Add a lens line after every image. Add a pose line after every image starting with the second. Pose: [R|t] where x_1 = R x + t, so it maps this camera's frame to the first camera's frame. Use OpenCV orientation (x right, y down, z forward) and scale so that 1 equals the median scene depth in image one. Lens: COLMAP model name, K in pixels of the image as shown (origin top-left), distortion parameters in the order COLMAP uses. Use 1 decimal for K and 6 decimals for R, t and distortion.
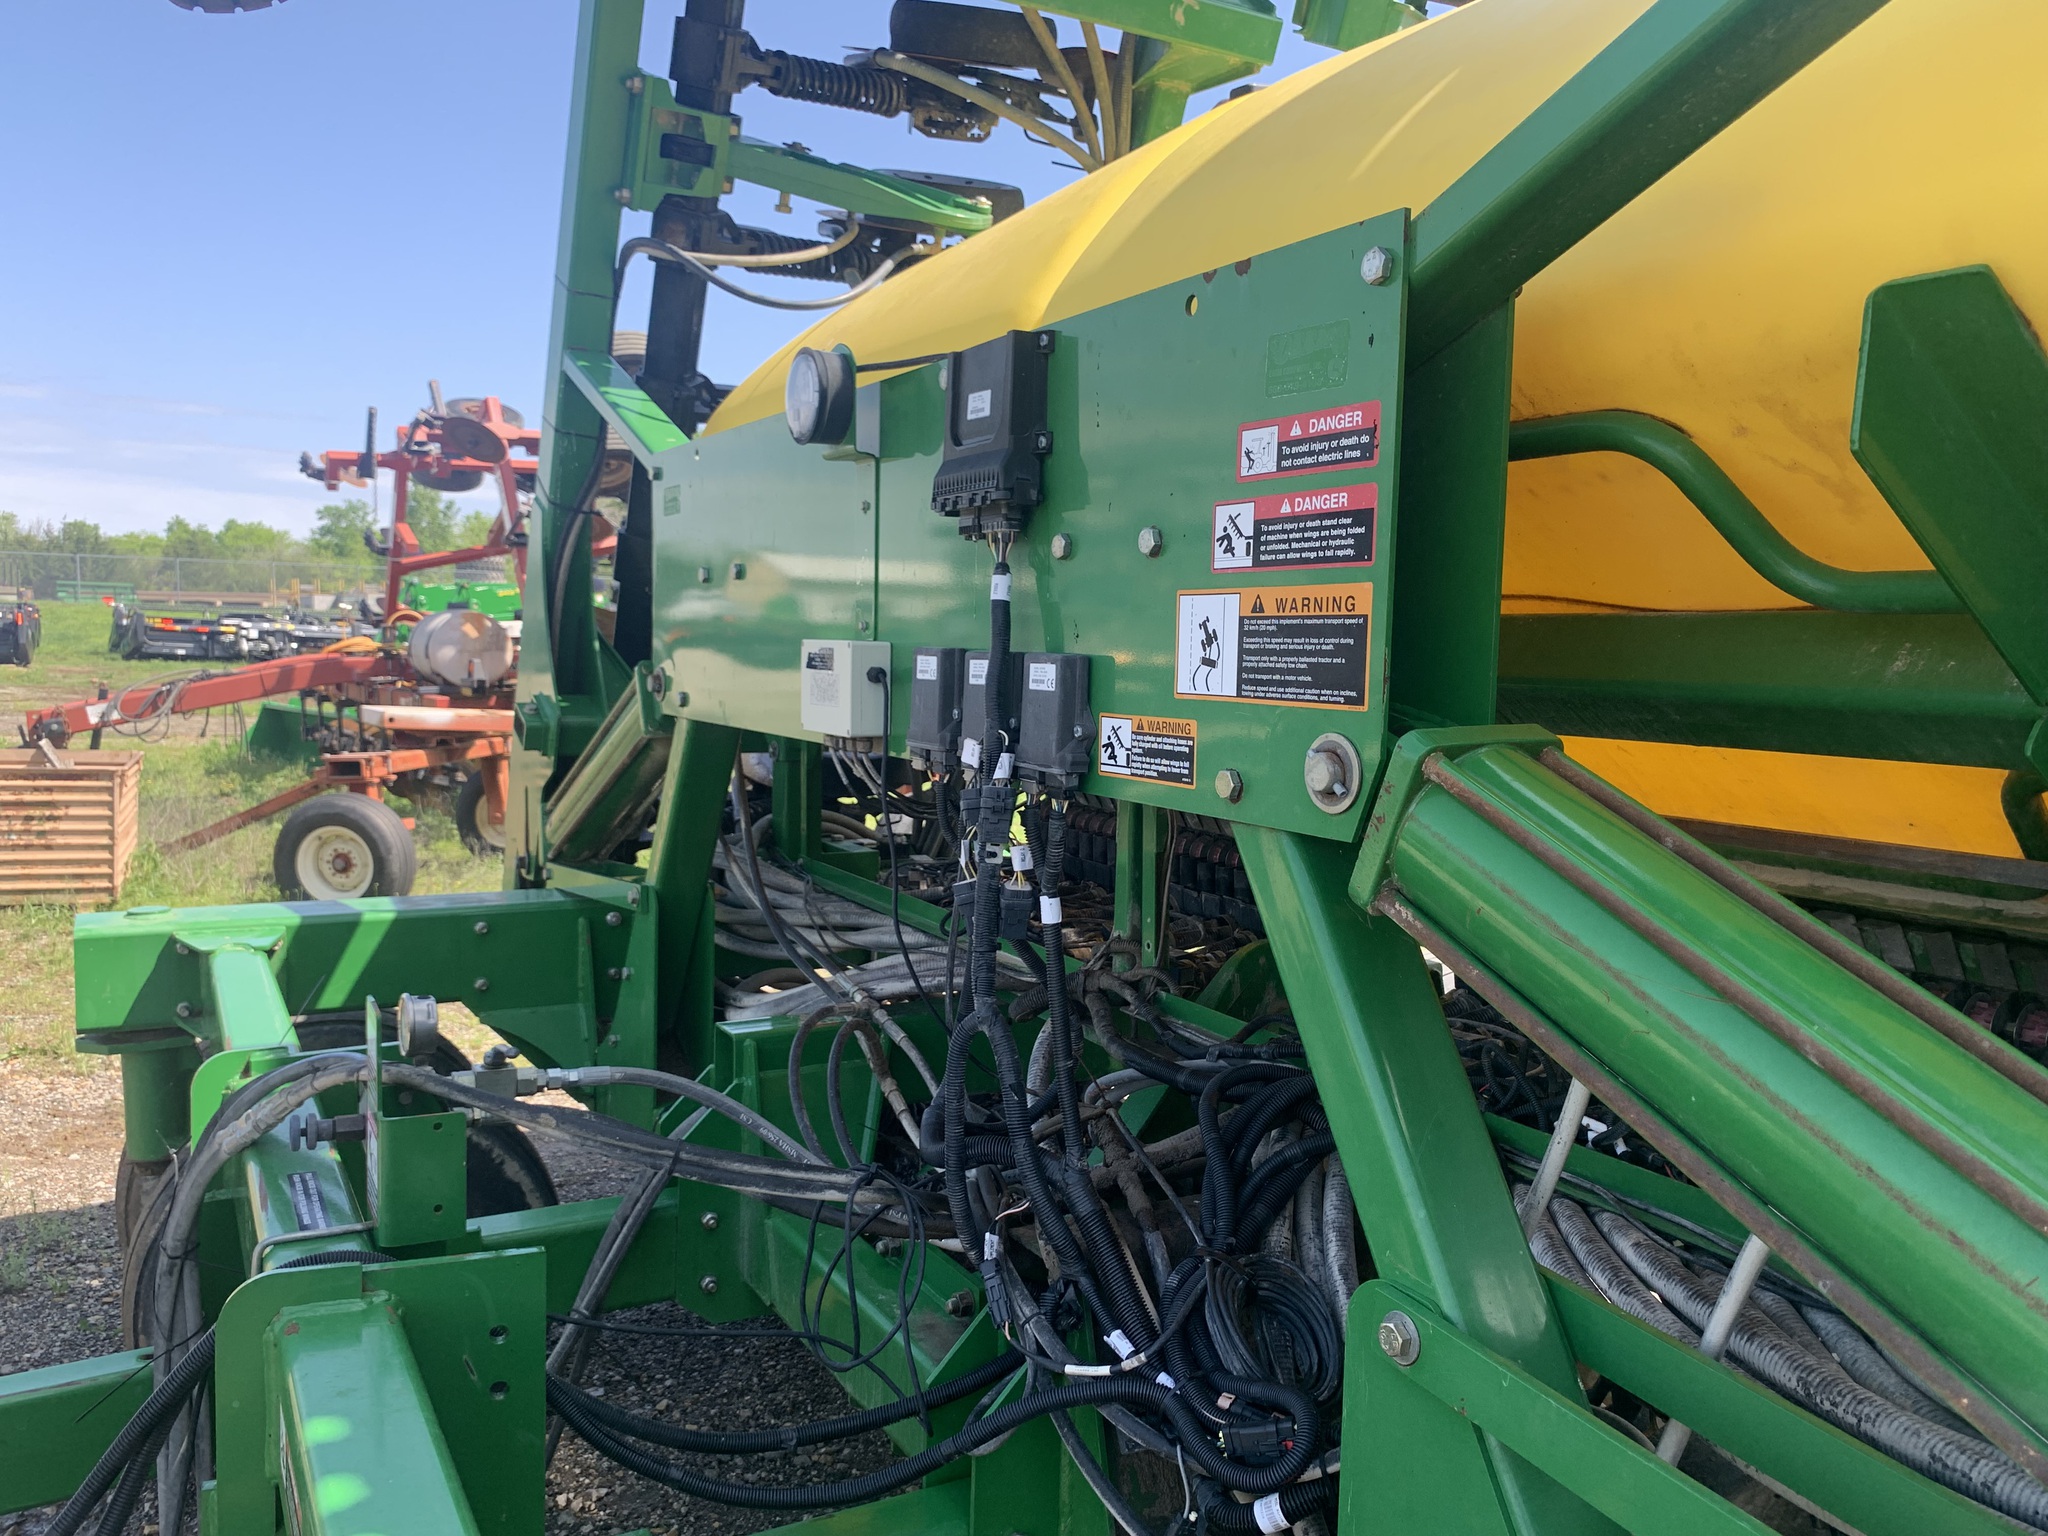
lens RADIAL K [[1554.7, 0, 1030.6], [0, 1554.7, 785.8], [0, 0, 1]] dist [0.025576, -0.035442]
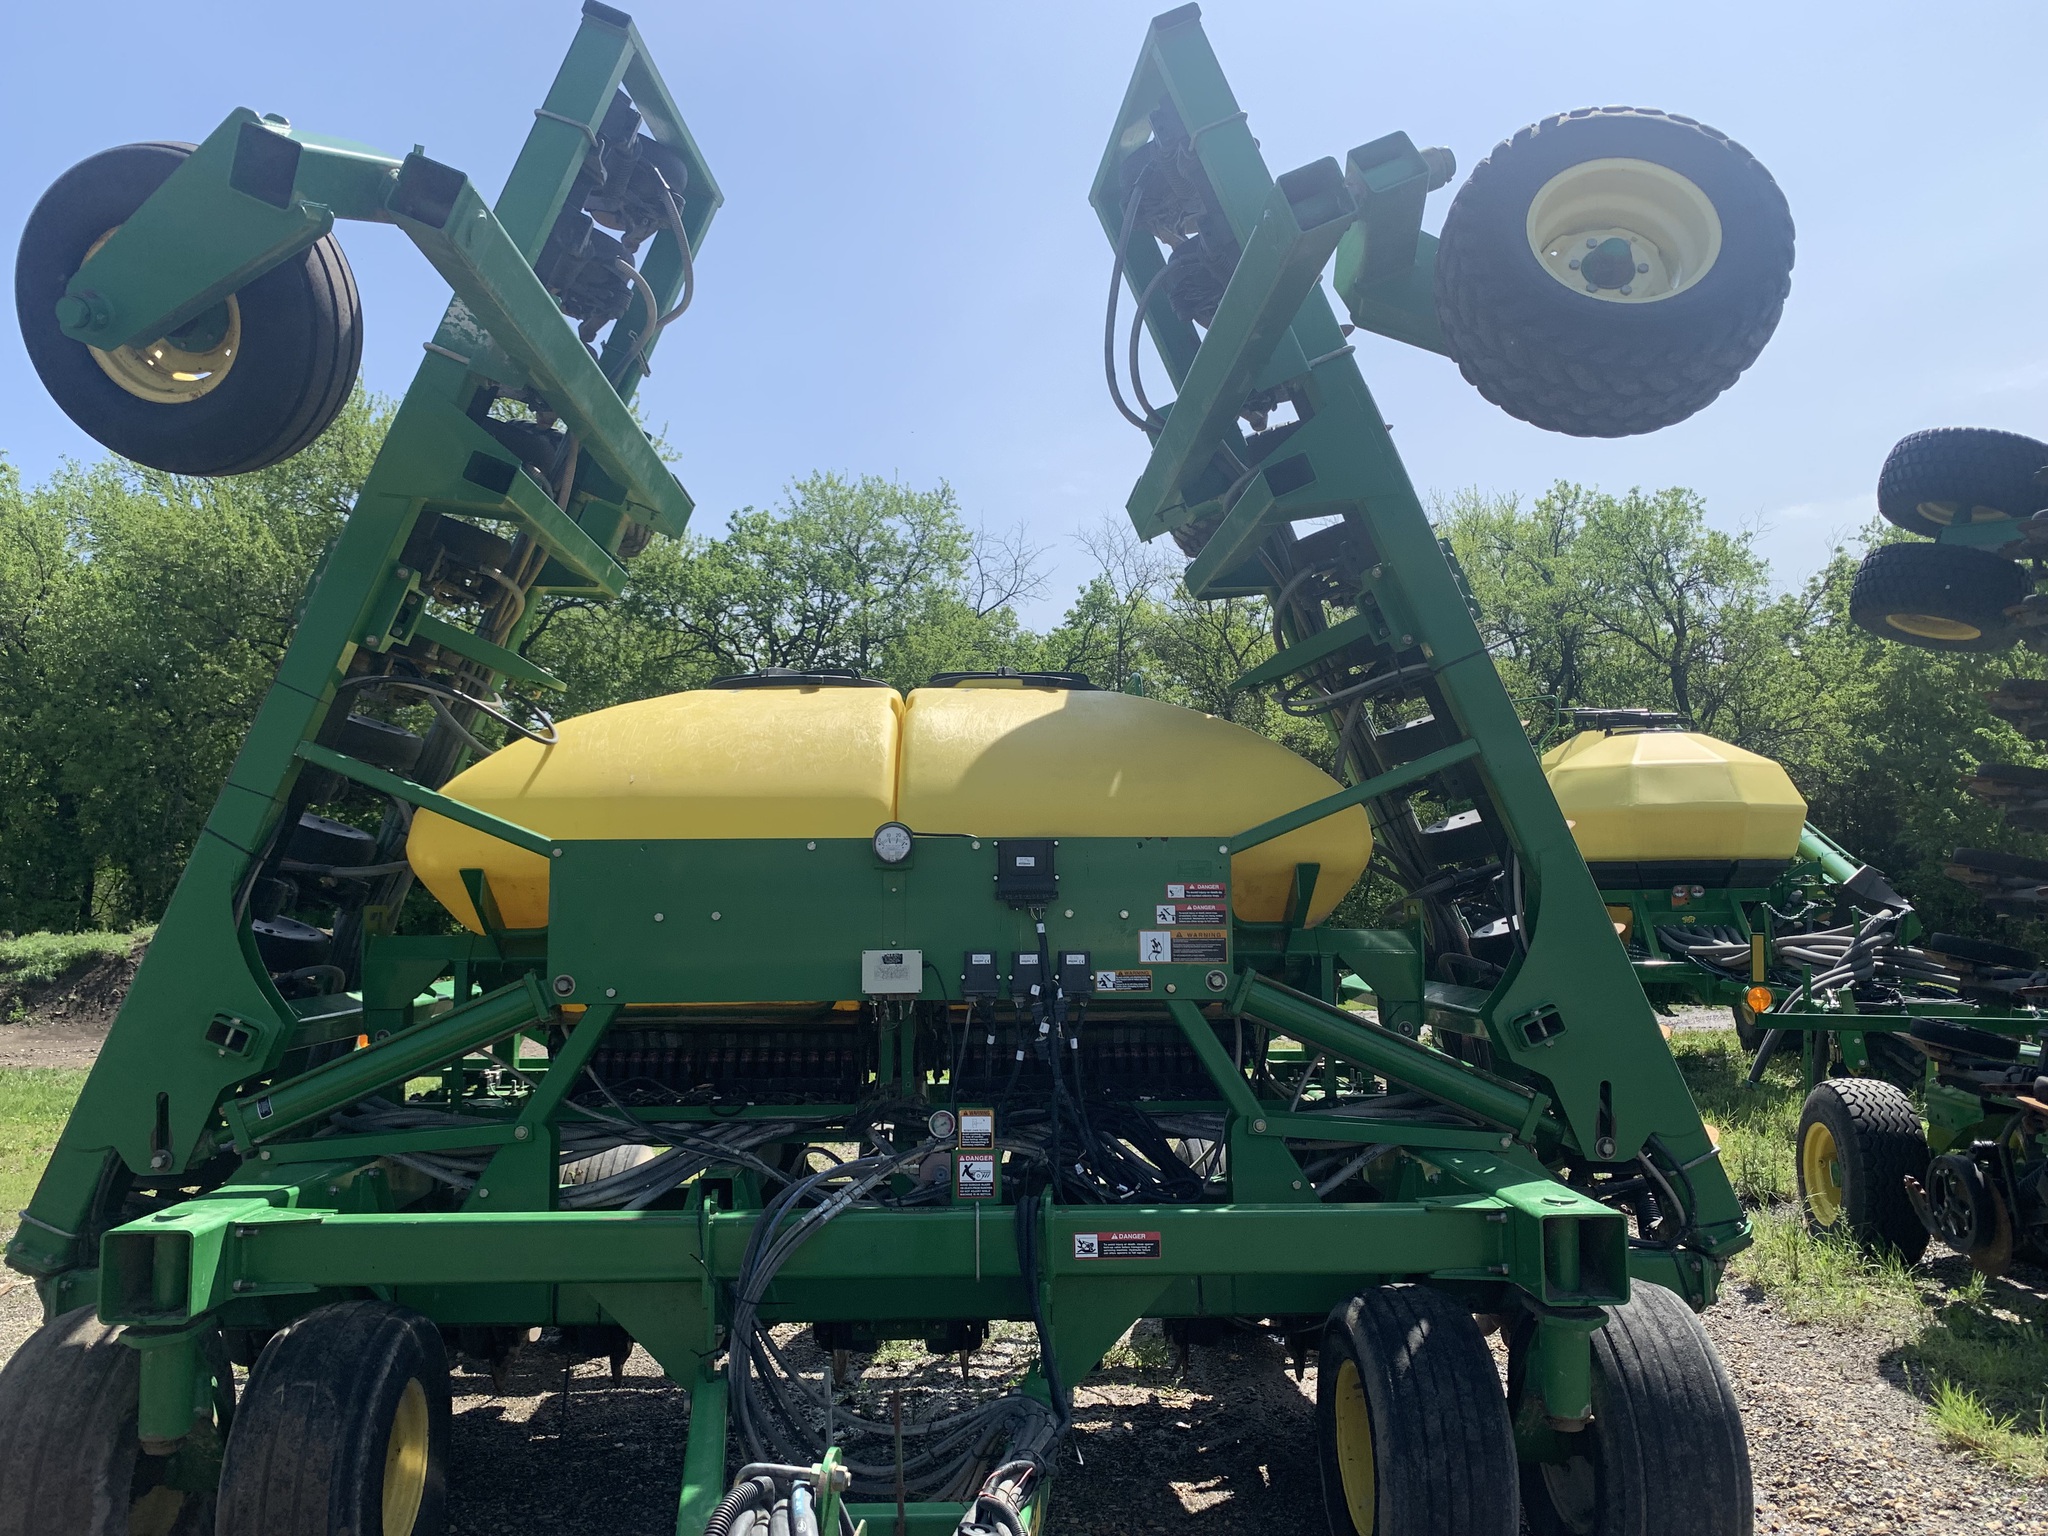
lens RADIAL K [[1554.7, 0, 1006.7], [0, 1554.7, 756.4], [0, 0, 1]] dist [0.025576, -0.035442]
pose [[0.459970, 0.061817, 0.885780, -3.107074], [0.098341, 0.987890, -0.120010, -0.129376], [-0.882472, 0.142310, 0.448321, -0.278137]]
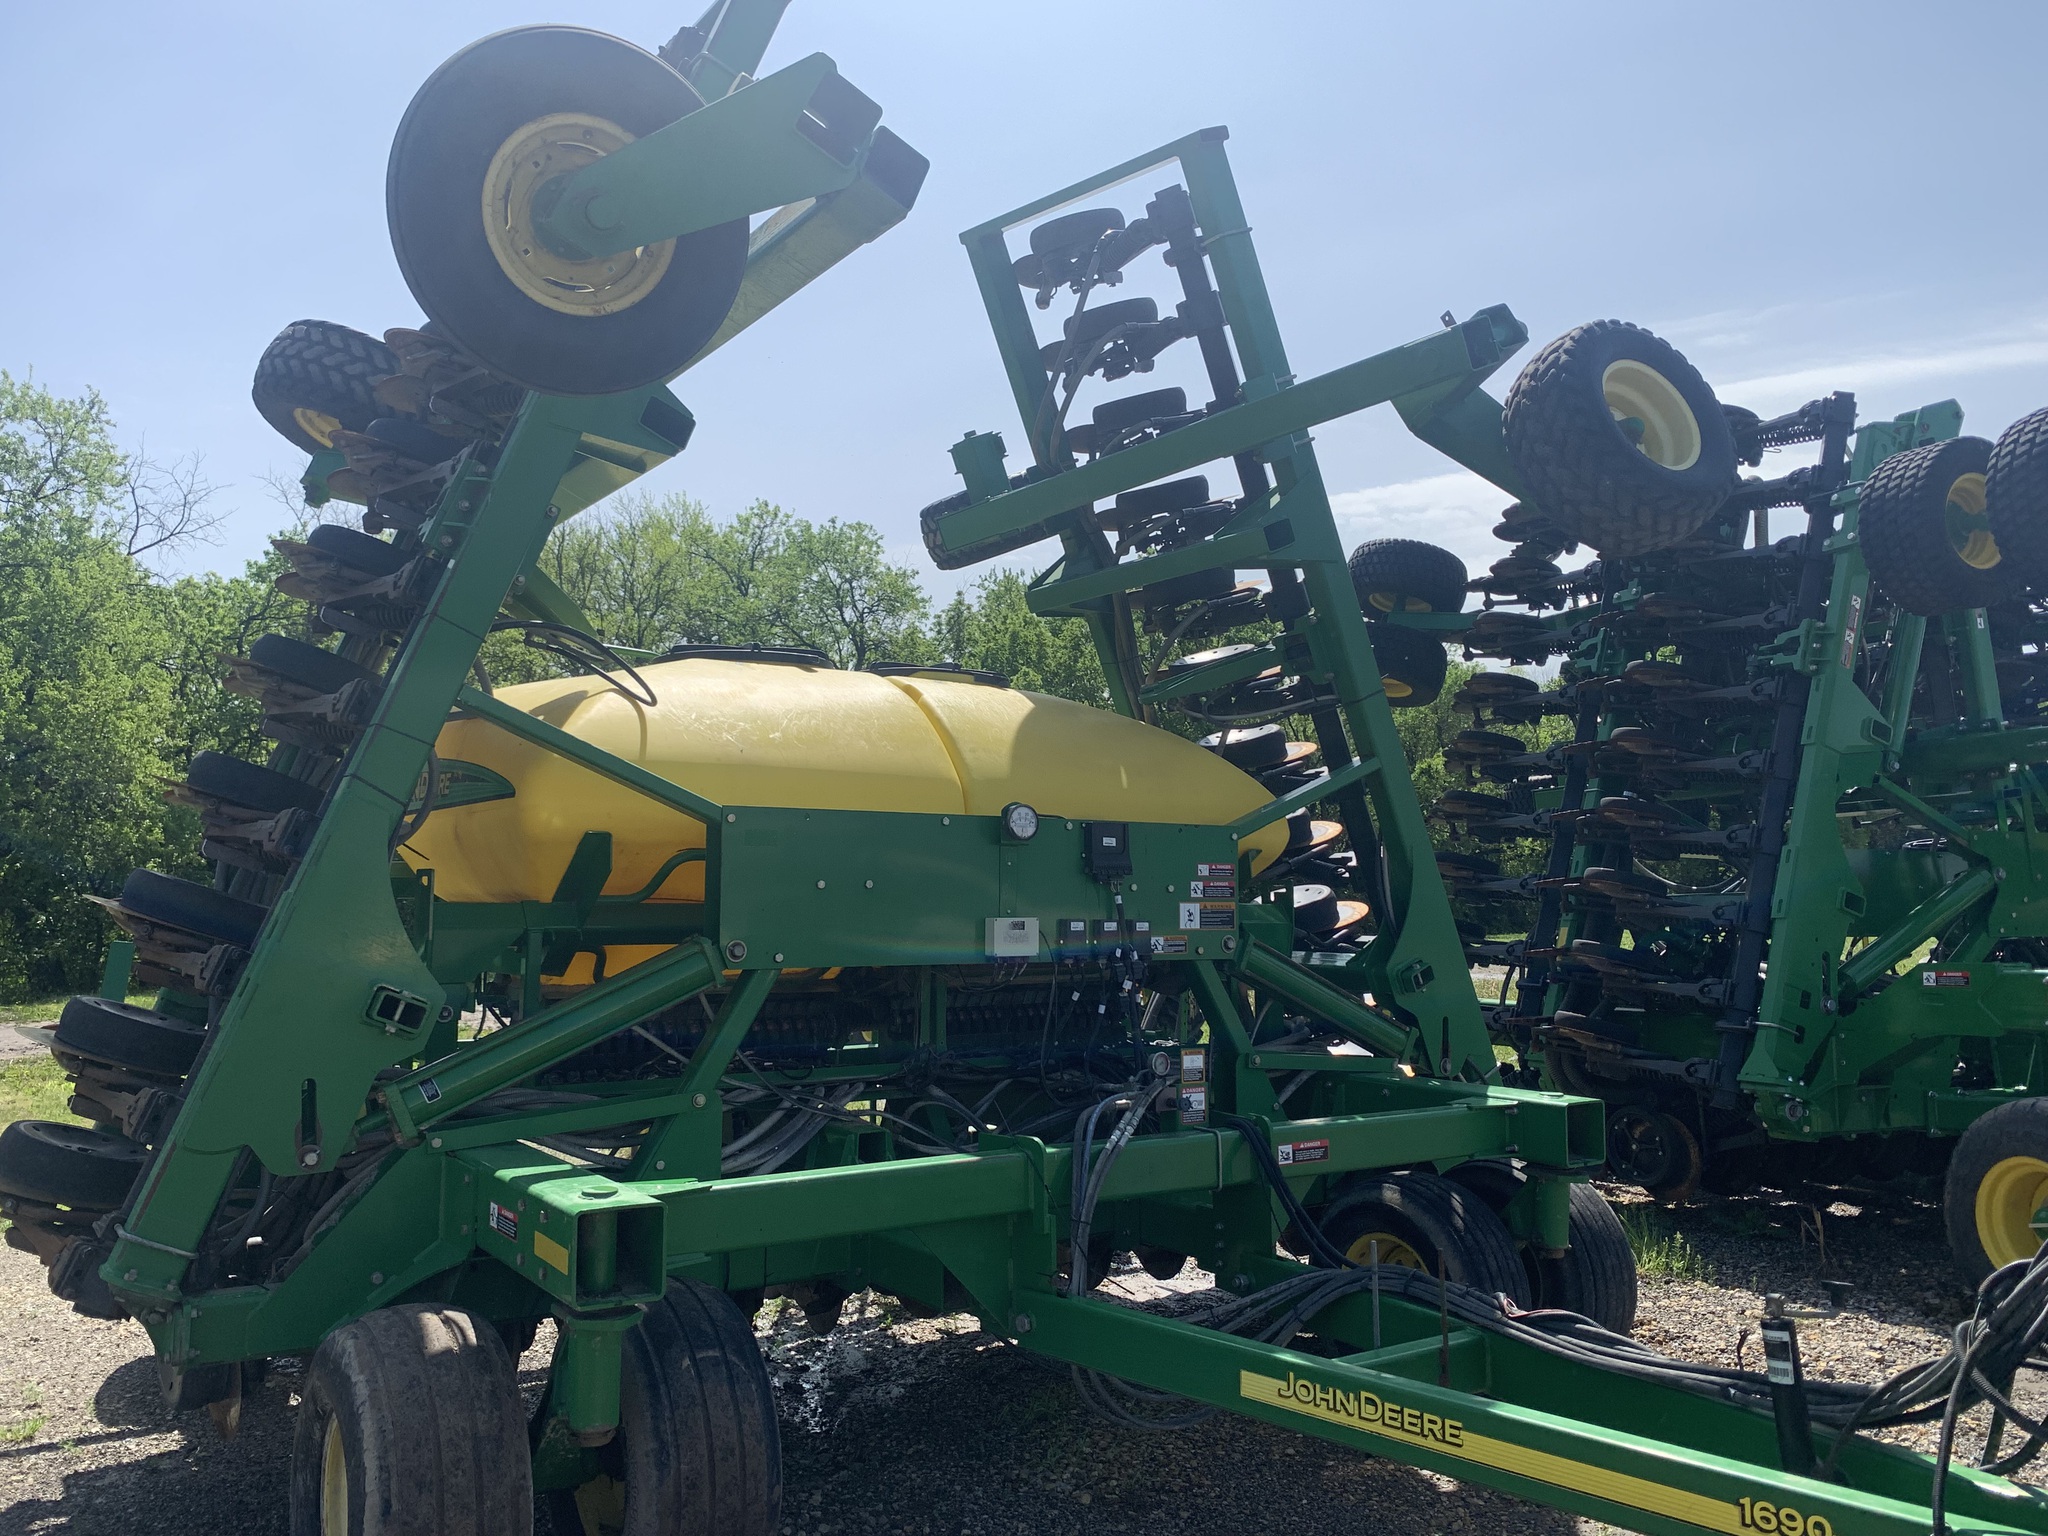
lens RADIAL K [[1554.7, 0, 1005.1], [0, 1554.7, 776.3], [0, 0, 1]] dist [0.025576, -0.035442]
pose [[-0.087755, 0.056868, 0.994517, -3.933370], [0.084792, 0.995172, -0.049424, -0.299268], [-0.992527, 0.079990, -0.092154, 1.863576]]
